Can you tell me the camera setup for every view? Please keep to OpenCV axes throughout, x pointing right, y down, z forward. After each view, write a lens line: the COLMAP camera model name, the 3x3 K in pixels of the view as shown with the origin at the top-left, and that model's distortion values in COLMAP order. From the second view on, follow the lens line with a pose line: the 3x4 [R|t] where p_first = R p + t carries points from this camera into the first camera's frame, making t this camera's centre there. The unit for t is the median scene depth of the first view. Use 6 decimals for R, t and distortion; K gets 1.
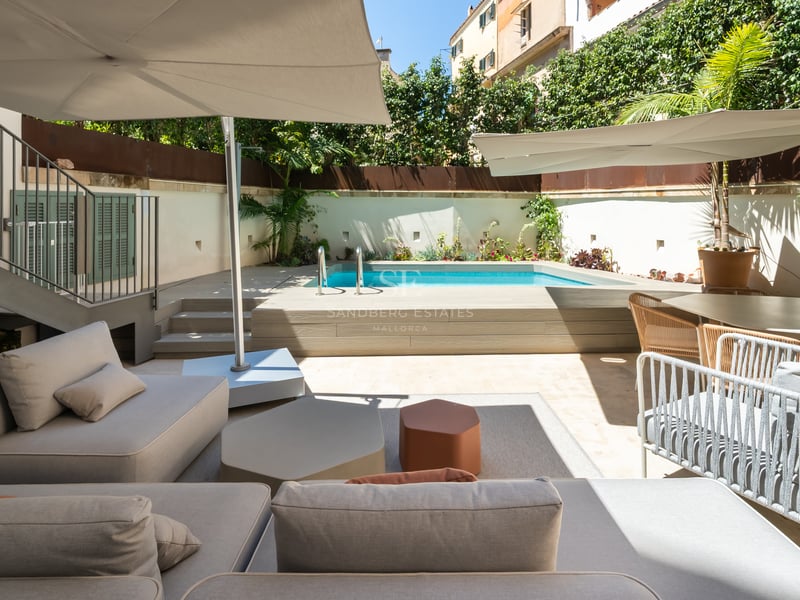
lens RADIAL K [[467.1, 0, 409.1], [0, 467.1, 203.5], [0, 0, 1]] dist [0.003254, 0.001658]
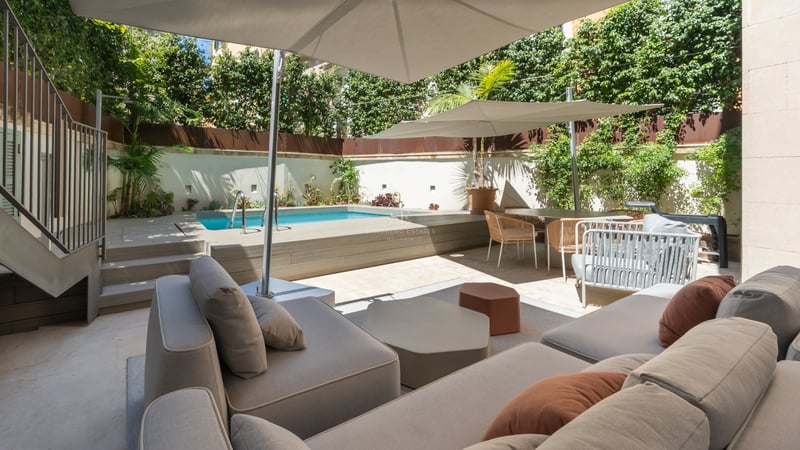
lens RADIAL K [[346.8, 0, 360.6], [0, 346.8, 172.9], [0, 0, 1]] dist [0.000097, 0.000100]
pose [[0.845936, 0.009058, 0.533207, -0.262182], [-0.009683, 0.999952, -0.001625, 0.032152], [-0.533196, -0.003788, 0.845983, 0.100858]]
